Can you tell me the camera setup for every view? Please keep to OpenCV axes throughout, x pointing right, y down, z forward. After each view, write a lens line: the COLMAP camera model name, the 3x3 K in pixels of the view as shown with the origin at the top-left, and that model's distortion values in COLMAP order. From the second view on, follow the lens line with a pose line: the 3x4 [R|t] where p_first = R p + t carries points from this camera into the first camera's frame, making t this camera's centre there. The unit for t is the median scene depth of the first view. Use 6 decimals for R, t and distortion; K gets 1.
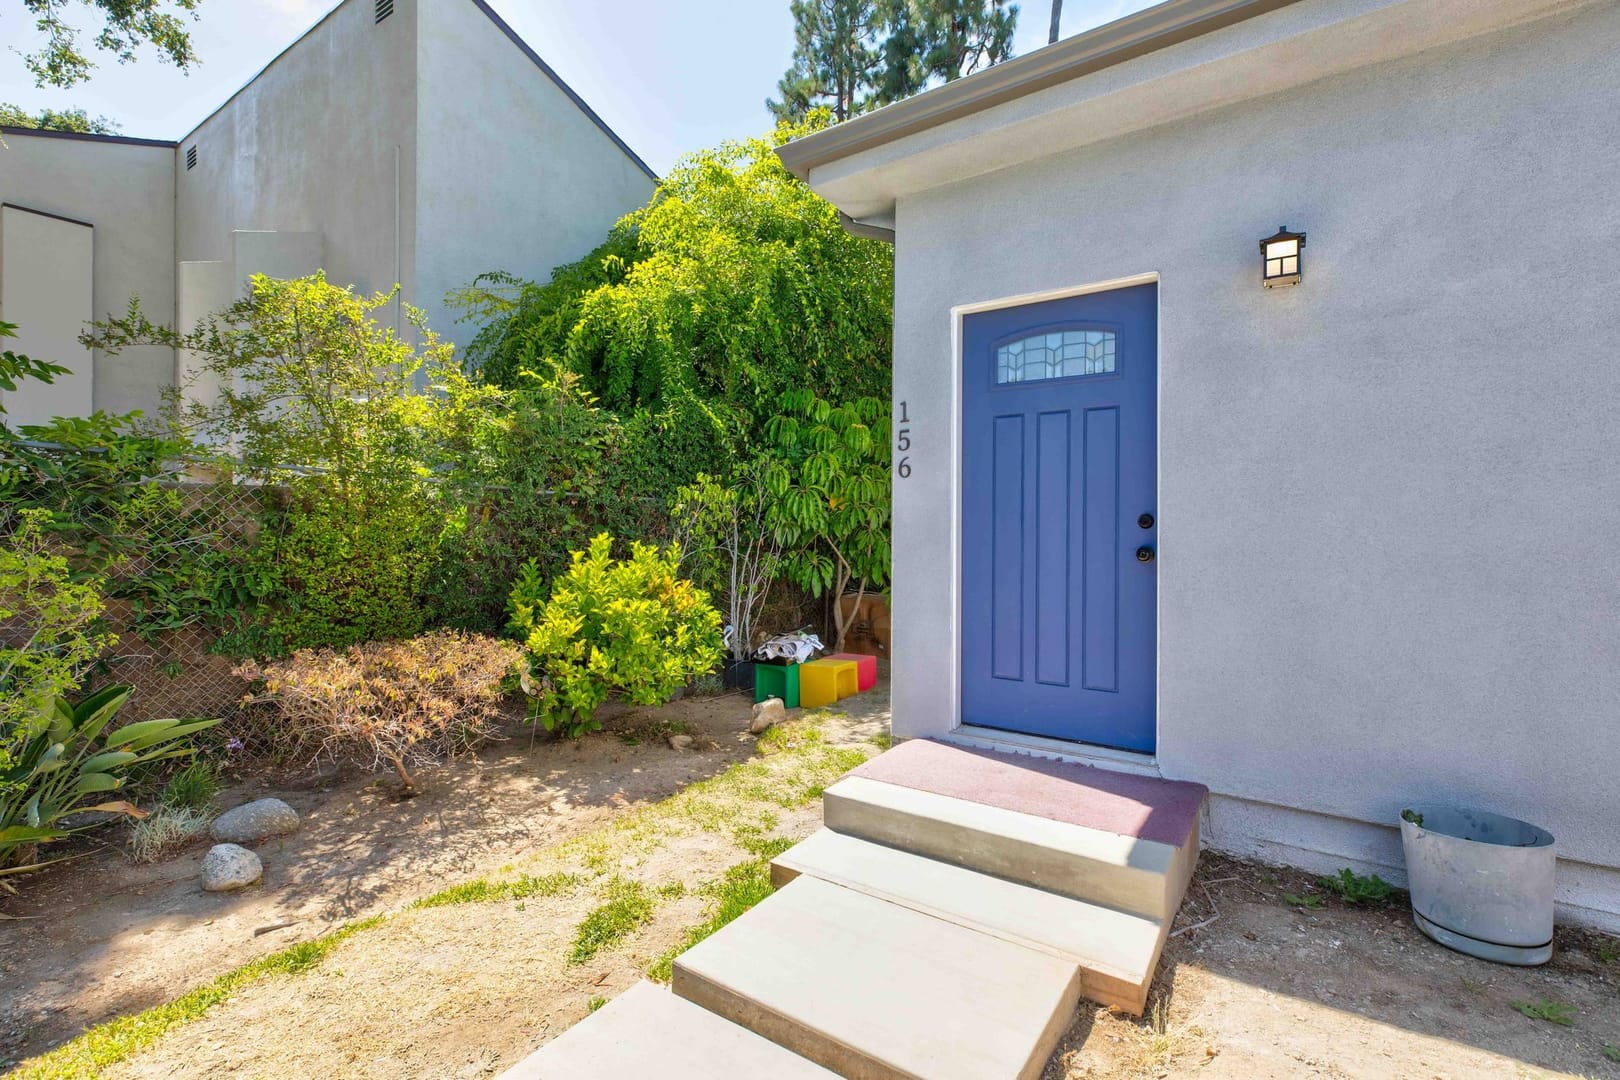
lens RADIAL K [[730.5, 0, 820.4], [0, 730.5, 525.1], [0, 0, 1]] dist [0.003113, 0.000618]
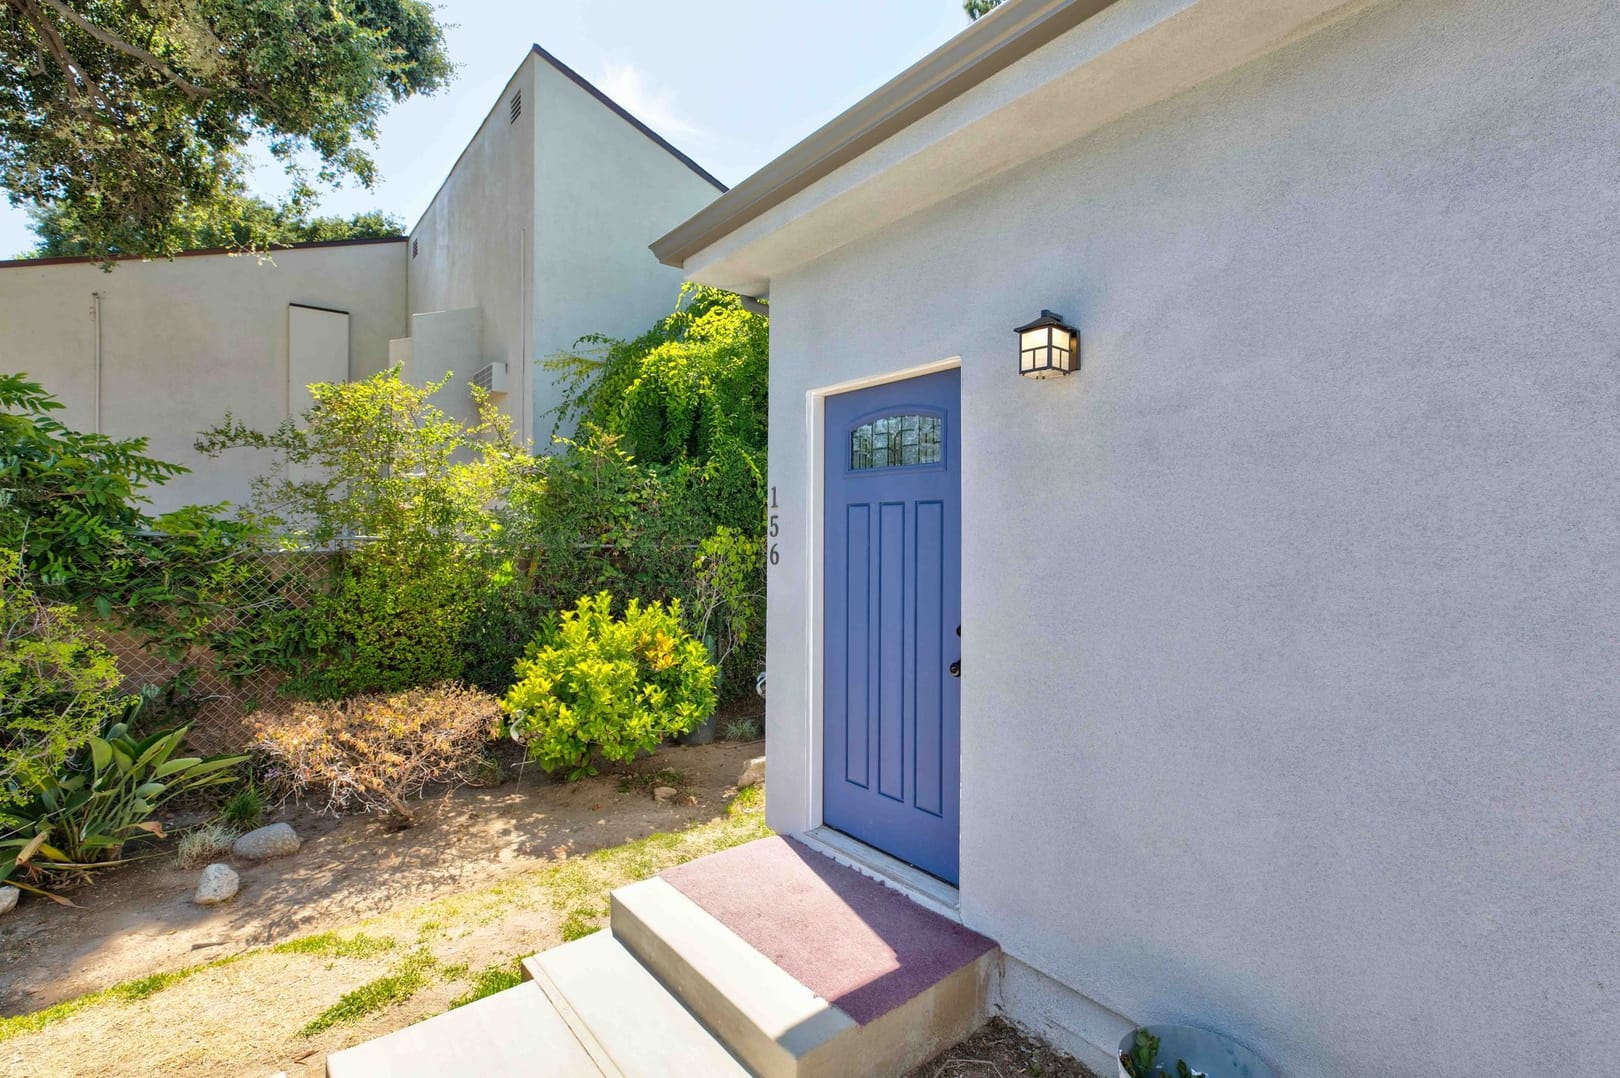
lens RADIAL K [[737.6, 0, 825.5], [0, 737.6, 527.4], [0, 0, 1]] dist [0.002946, -0.000890]
pose [[0.958818, -0.005024, -0.283976, 0.416154], [0.004425, 0.999986, -0.002751, -0.100598], [0.283986, 0.001381, 0.958828, 0.065906]]
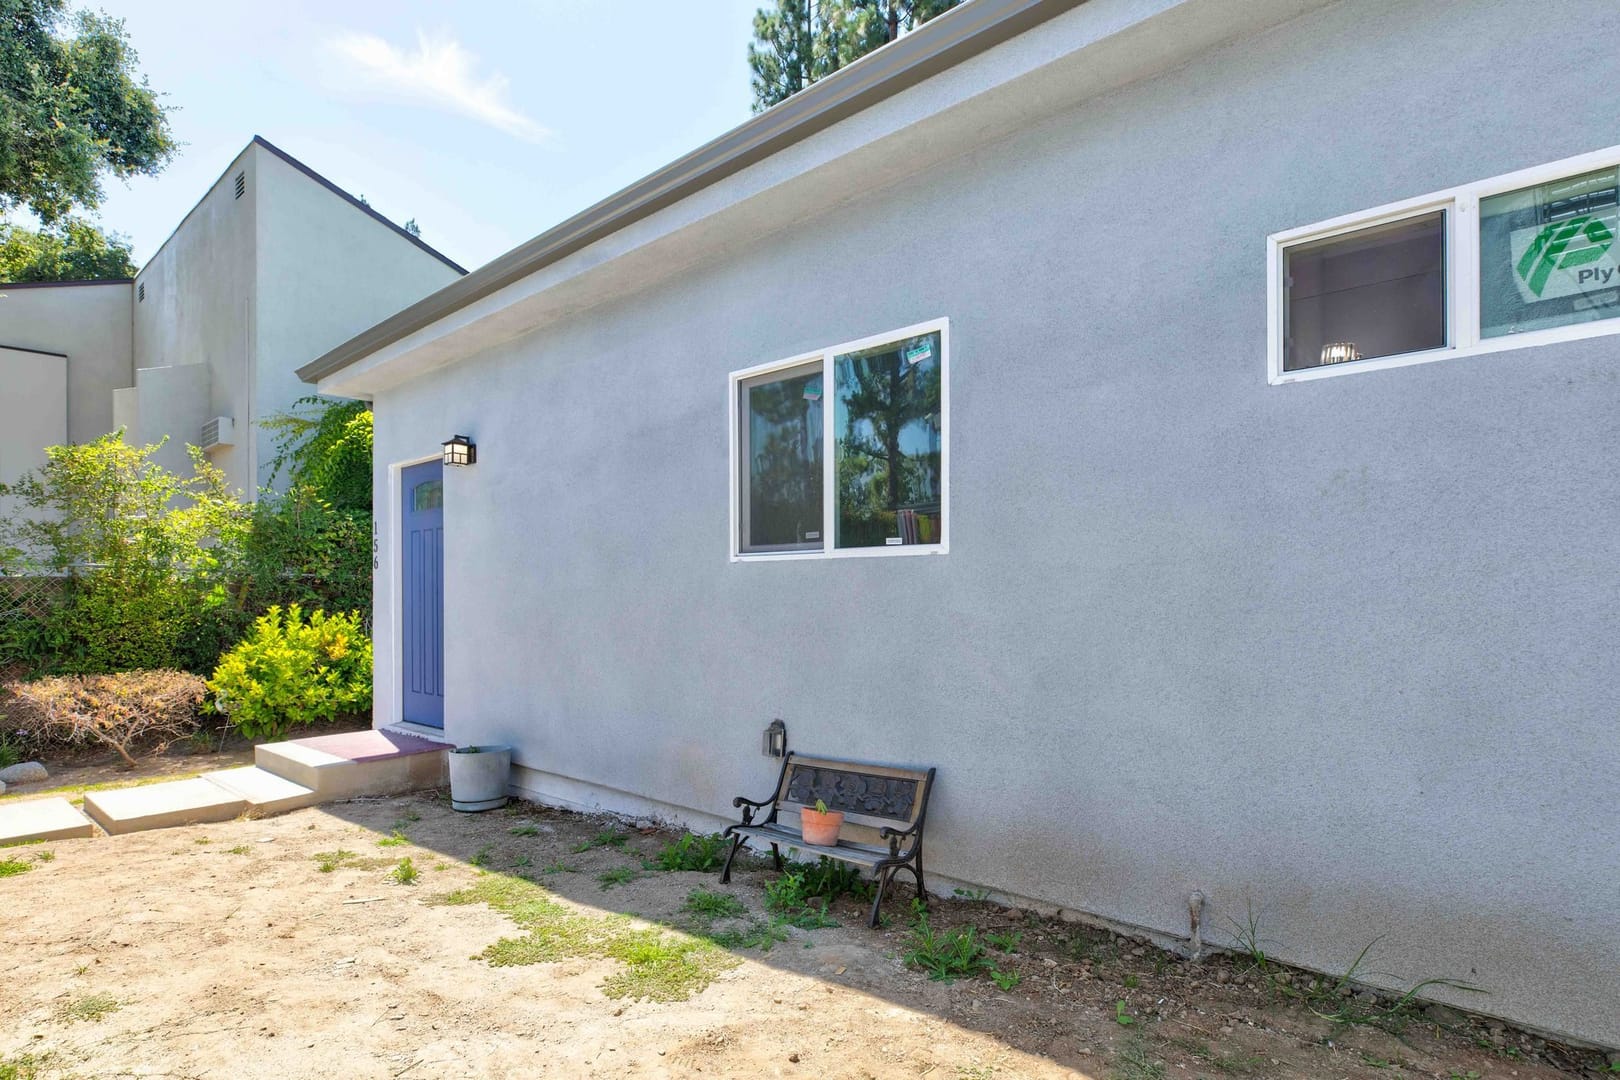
lens RADIAL K [[835.7, 0, 809.6], [0, 835.7, 587.5], [0, 0, 1]] dist [-0.003996, -0.000354]
pose [[0.991885, -0.015225, -0.126223, 1.165184], [0.015223, 0.999884, -0.000985, -0.006759], [0.126223, -0.000945, 0.992001, -0.632572]]
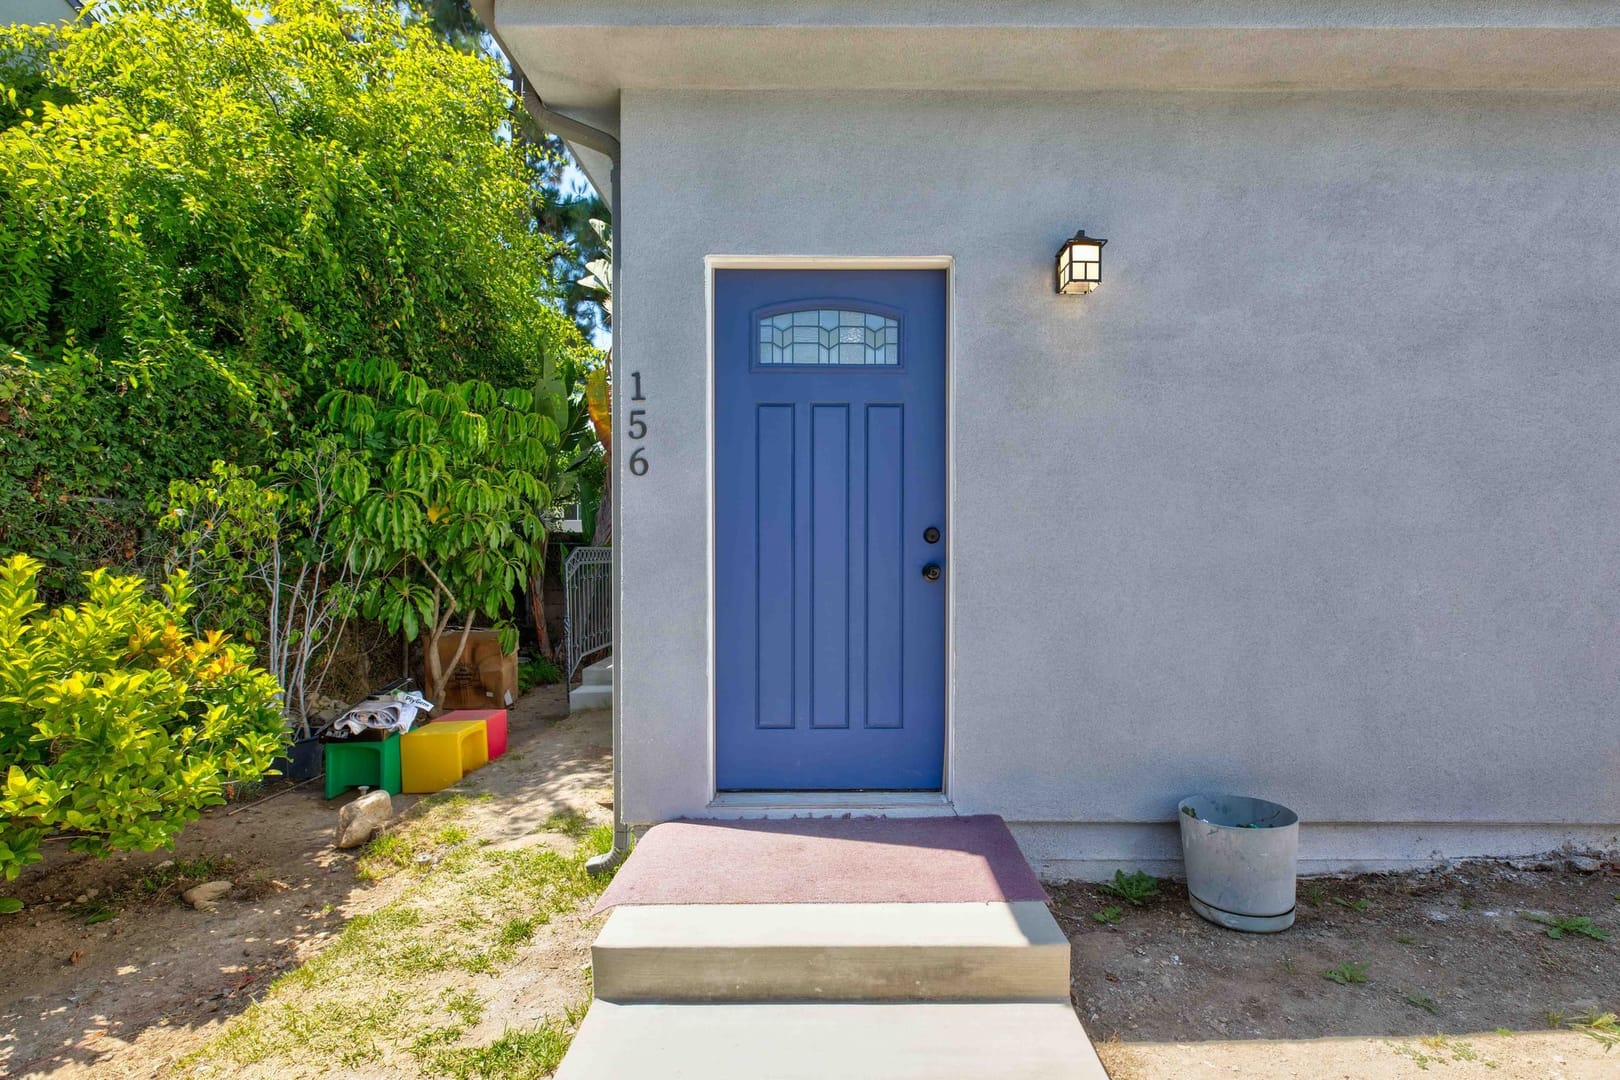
lens RADIAL K [[740.9, 0, 835.7], [0, 740.9, 563.9], [0, 0, 1]] dist [0.003768, -0.000149]
pose [[0.826763, -0.015085, 0.562348, -0.129255], [0.001414, 0.999693, 0.024738, 0.005566], [-0.562548, -0.019657, 0.826531, 0.239831]]
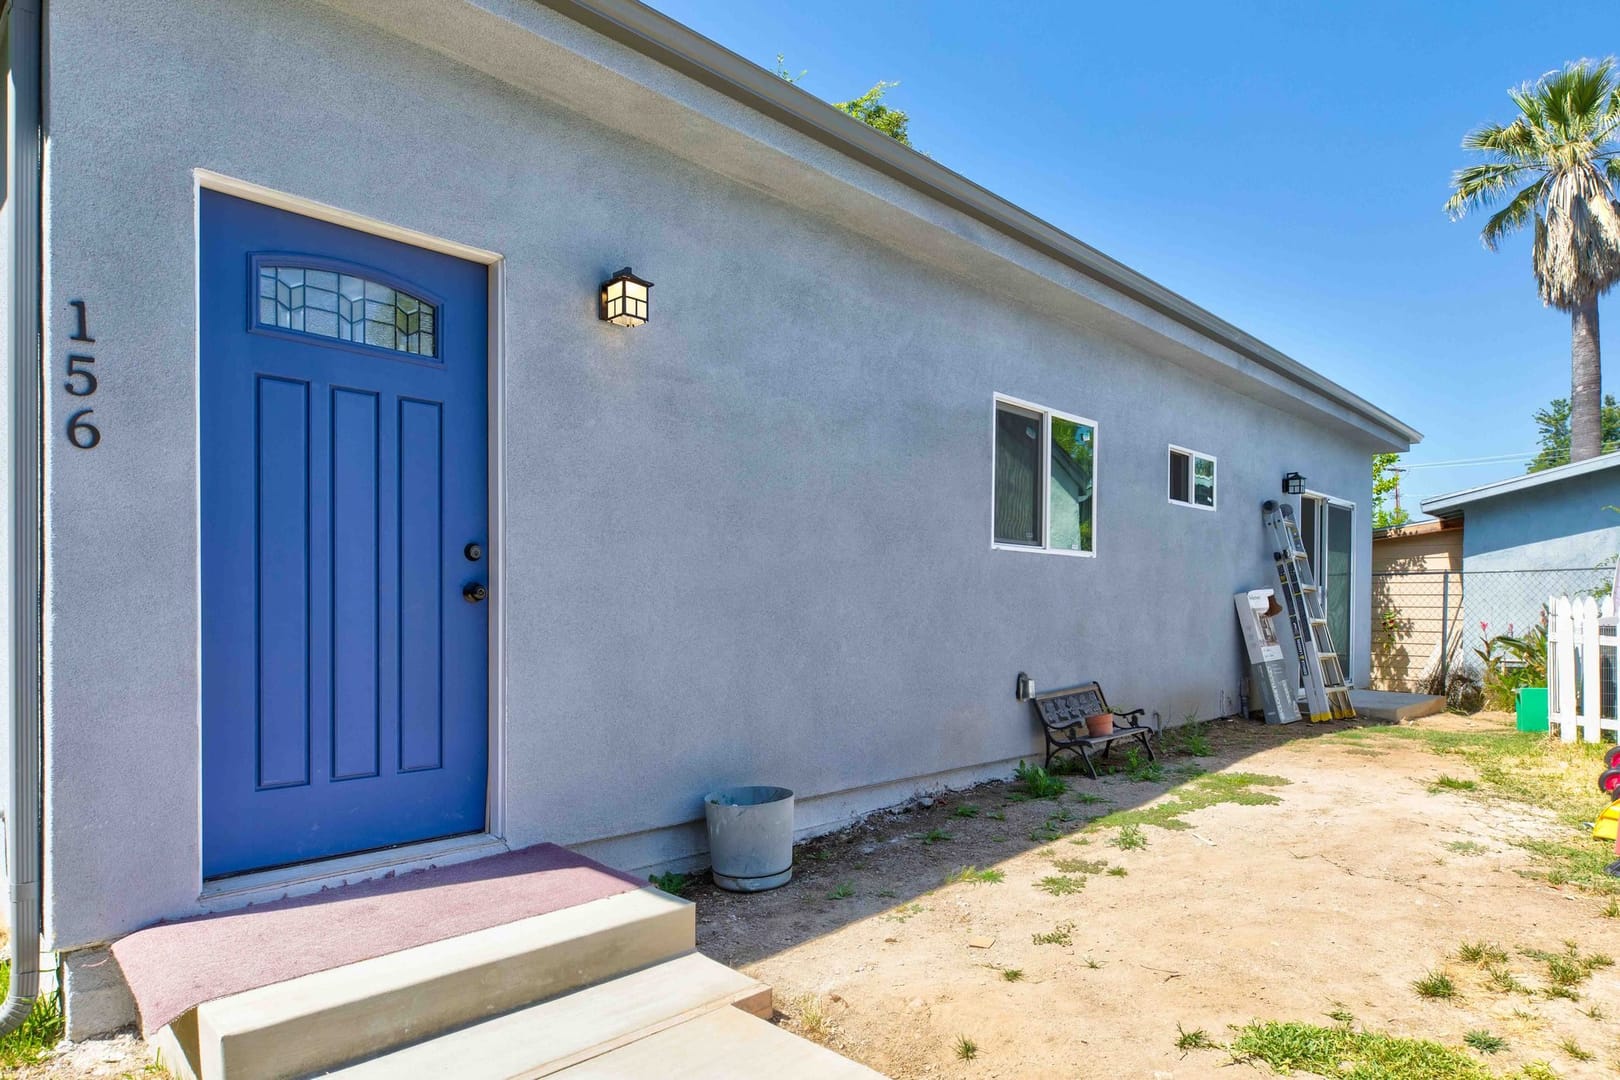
lens RADIAL K [[937.6, 0, 822.7], [0, 937.6, 613.2], [0, 0, 1]] dist [-0.000841, 0.001027]
pose [[0.180977, -0.014172, 0.983385, -0.402794], [-0.008541, 0.999836, 0.015981, 0.033468], [-0.983450, -0.011292, 0.180826, 0.325713]]
